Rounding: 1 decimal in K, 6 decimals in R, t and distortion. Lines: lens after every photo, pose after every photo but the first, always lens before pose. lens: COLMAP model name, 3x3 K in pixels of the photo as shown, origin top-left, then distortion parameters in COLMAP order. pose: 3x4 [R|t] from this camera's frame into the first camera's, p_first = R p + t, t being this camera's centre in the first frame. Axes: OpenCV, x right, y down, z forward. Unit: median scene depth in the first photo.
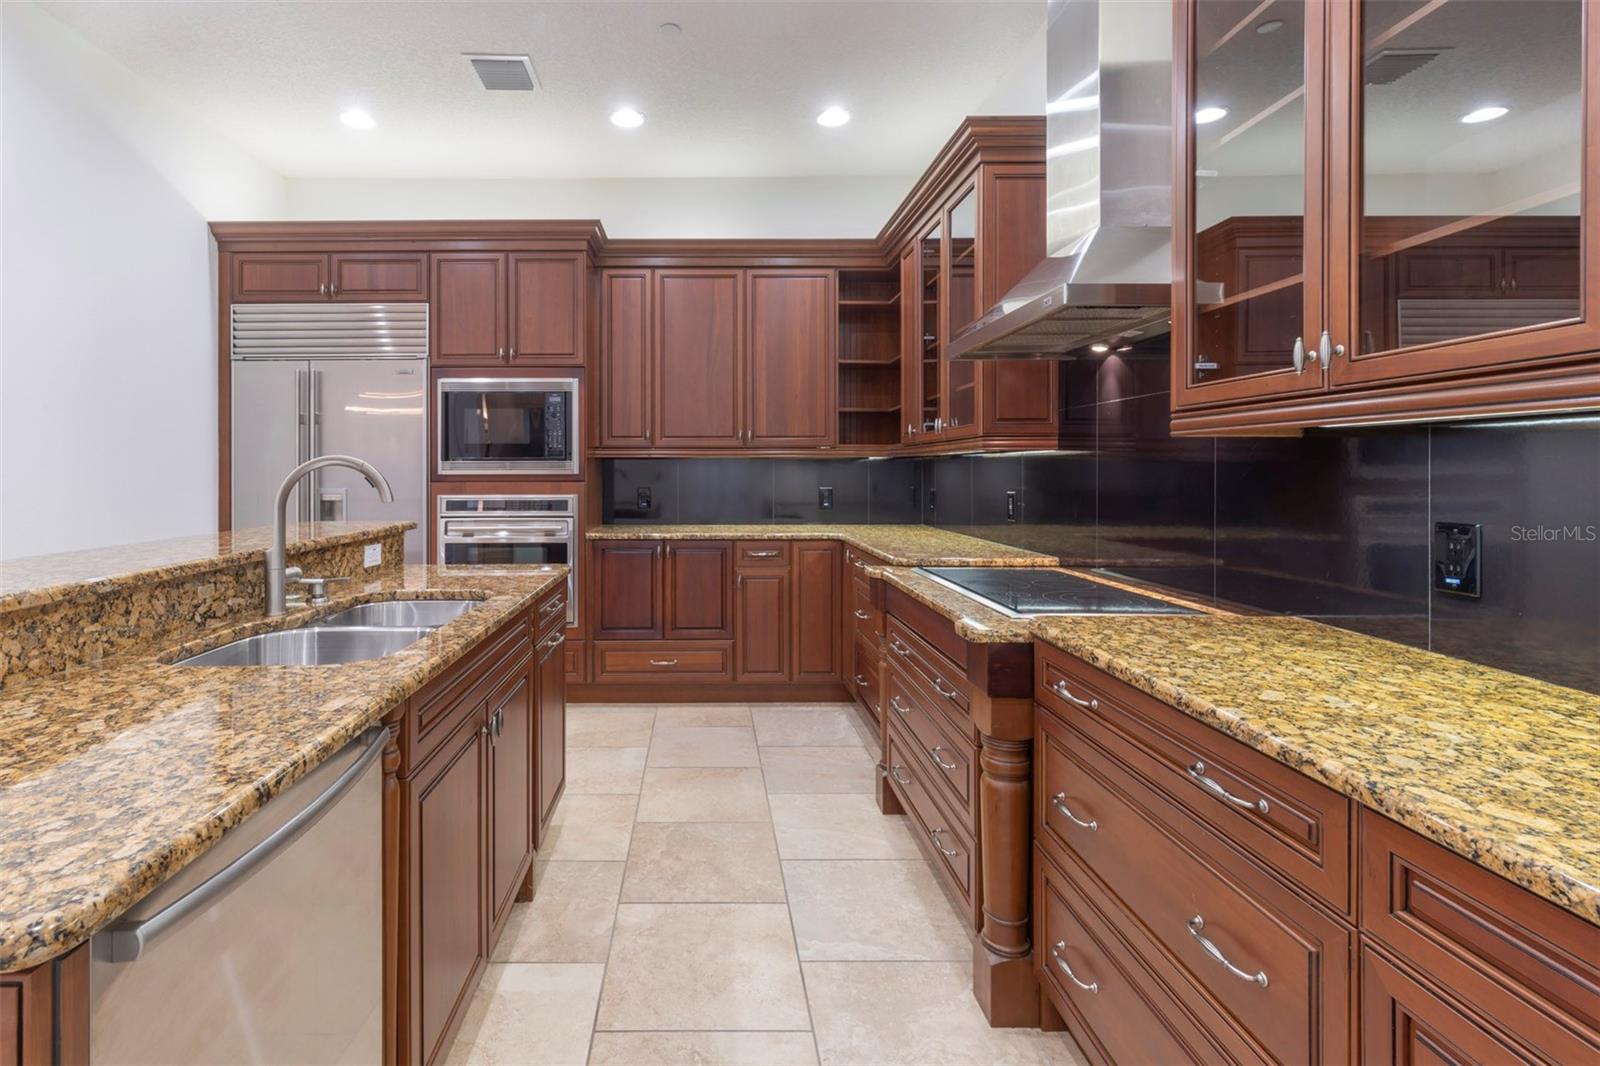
lens RADIAL K [[737.2, 0, 806.0], [0, 737.2, 476.0], [0, 0, 1]] dist [0.000876, -0.000014]
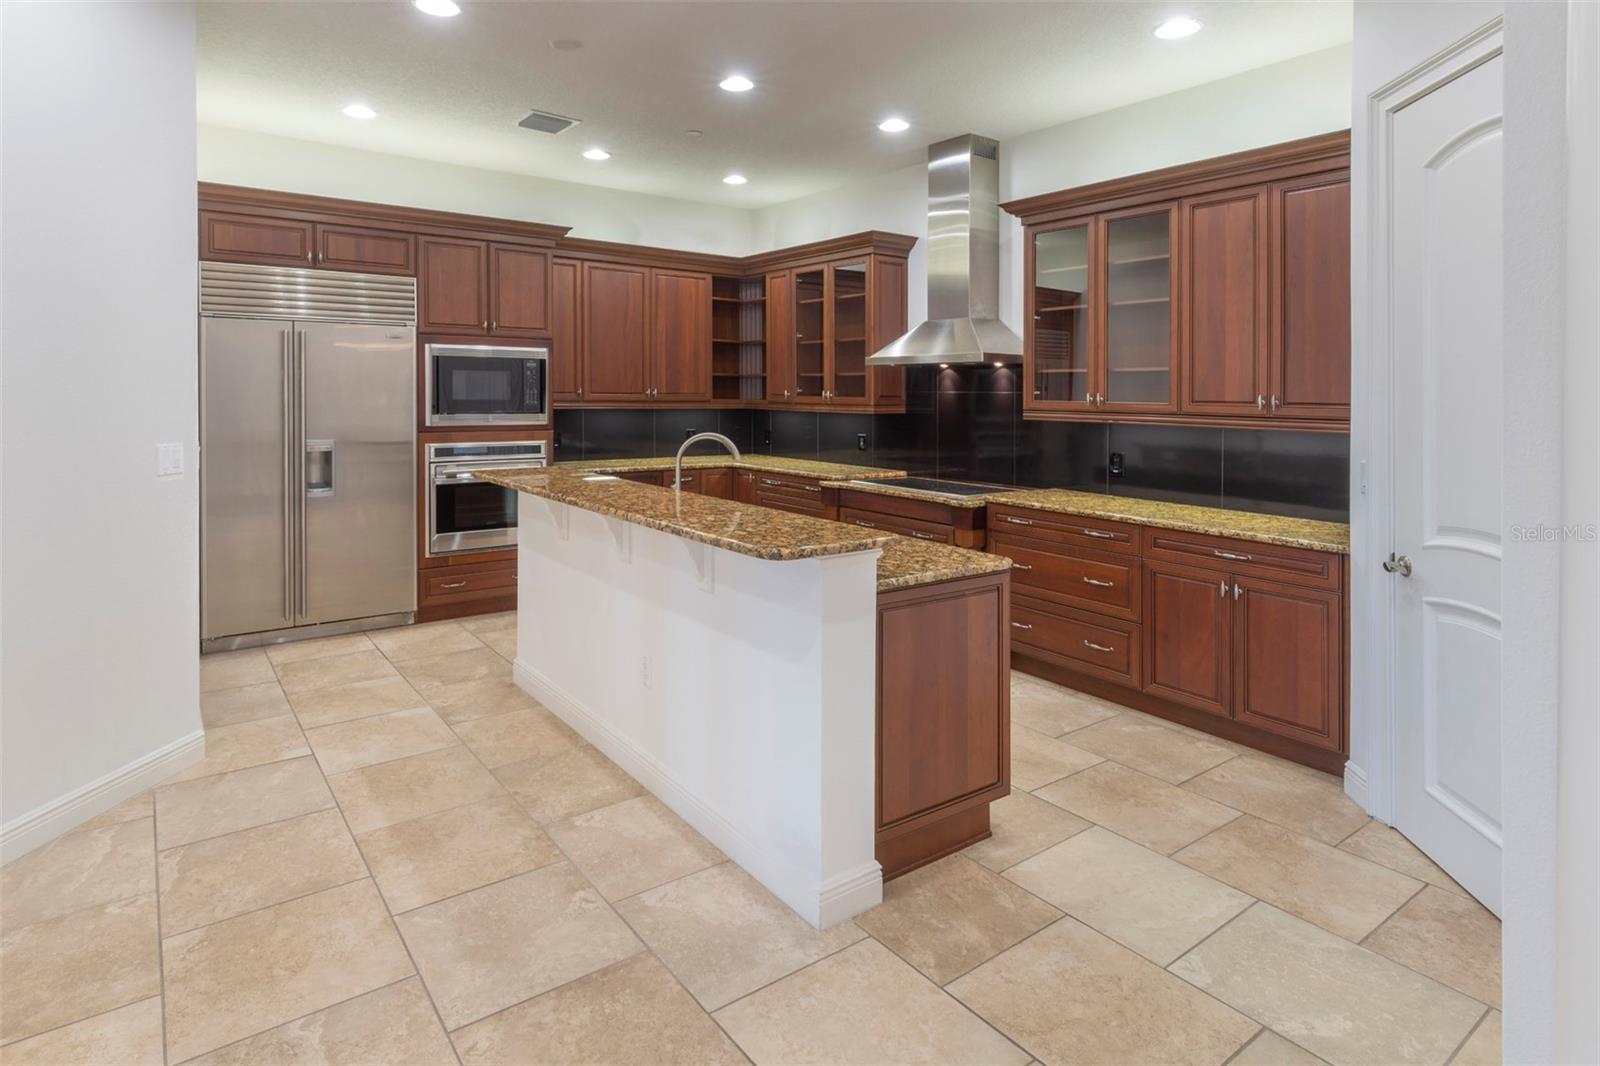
lens RADIAL K [[717.9, 0, 796.4], [0, 717.9, 384.1], [0, 0, 1]] dist [-0.000187, -0.000231]
pose [[0.844558, 0.015389, 0.535243, -0.612586], [-0.006979, 0.999818, -0.017735, -0.052408], [-0.535419, 0.011243, 0.844512, -0.272564]]
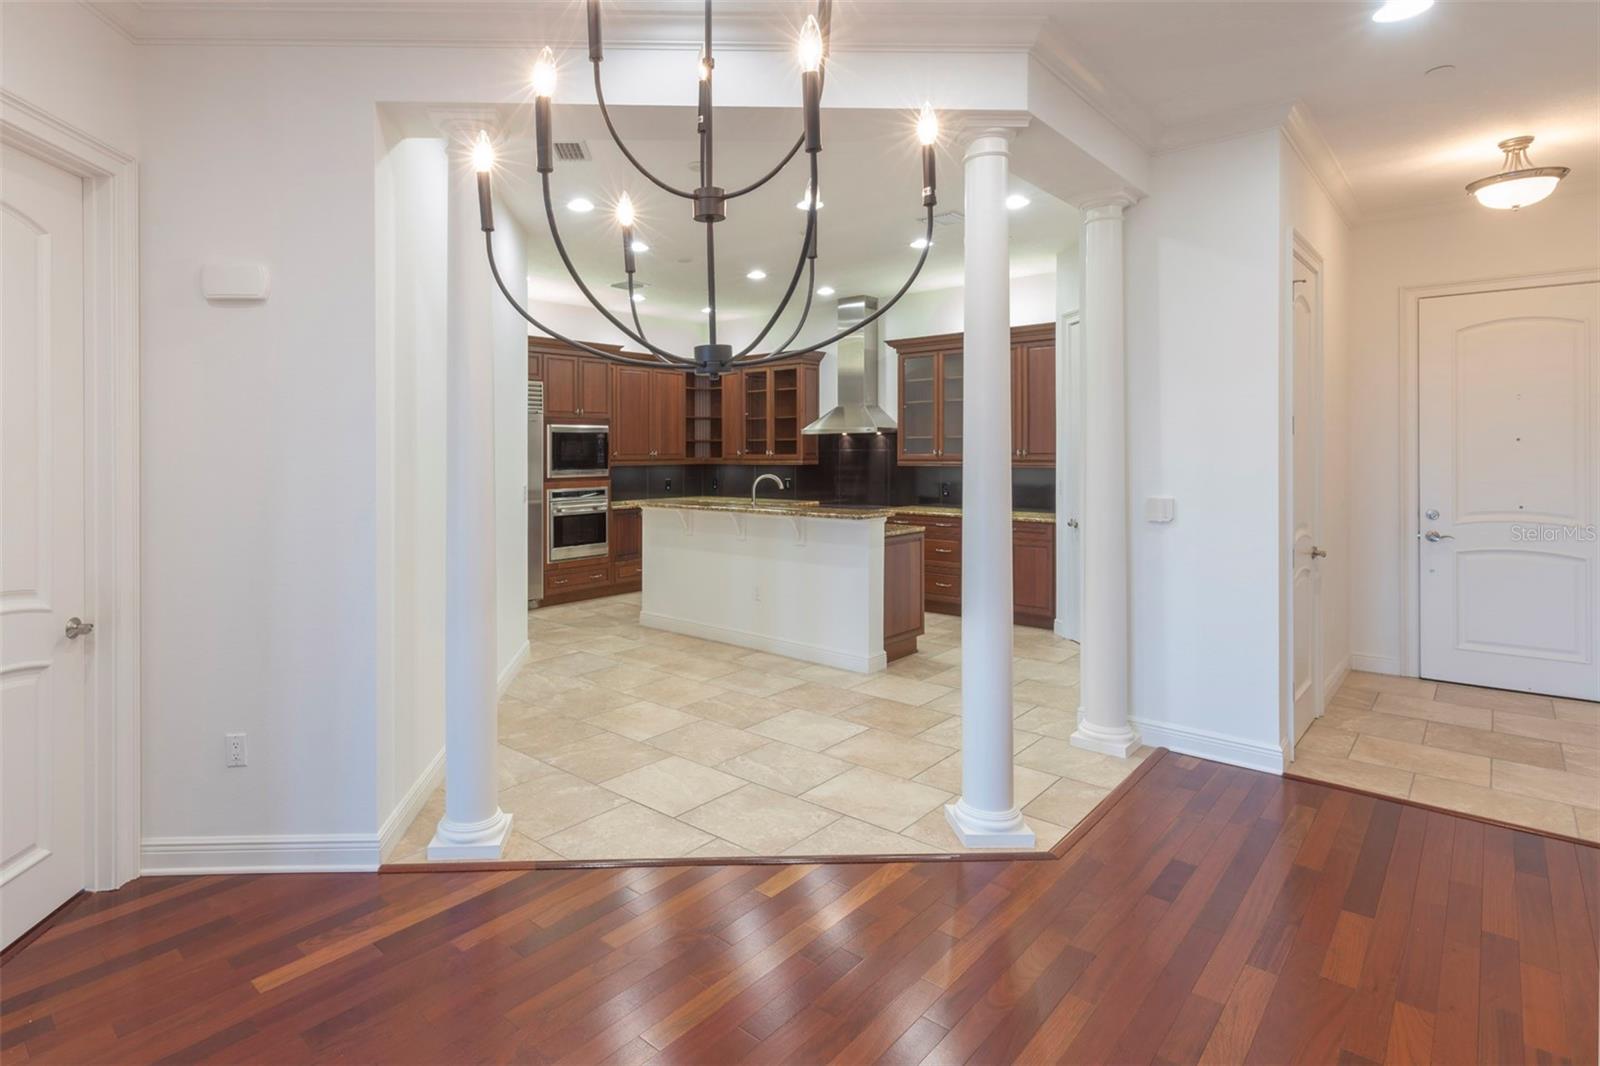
lens RADIAL K [[768.8, 0, 795.3], [0, 768.8, 447.8], [0, 0, 1]] dist [-0.001569, -0.000755]
pose [[0.638045, -0.001146, 0.769998, -1.543412], [0.009755, 0.999931, -0.006595, -0.057046], [-0.769937, 0.011719, 0.638012, -0.648410]]
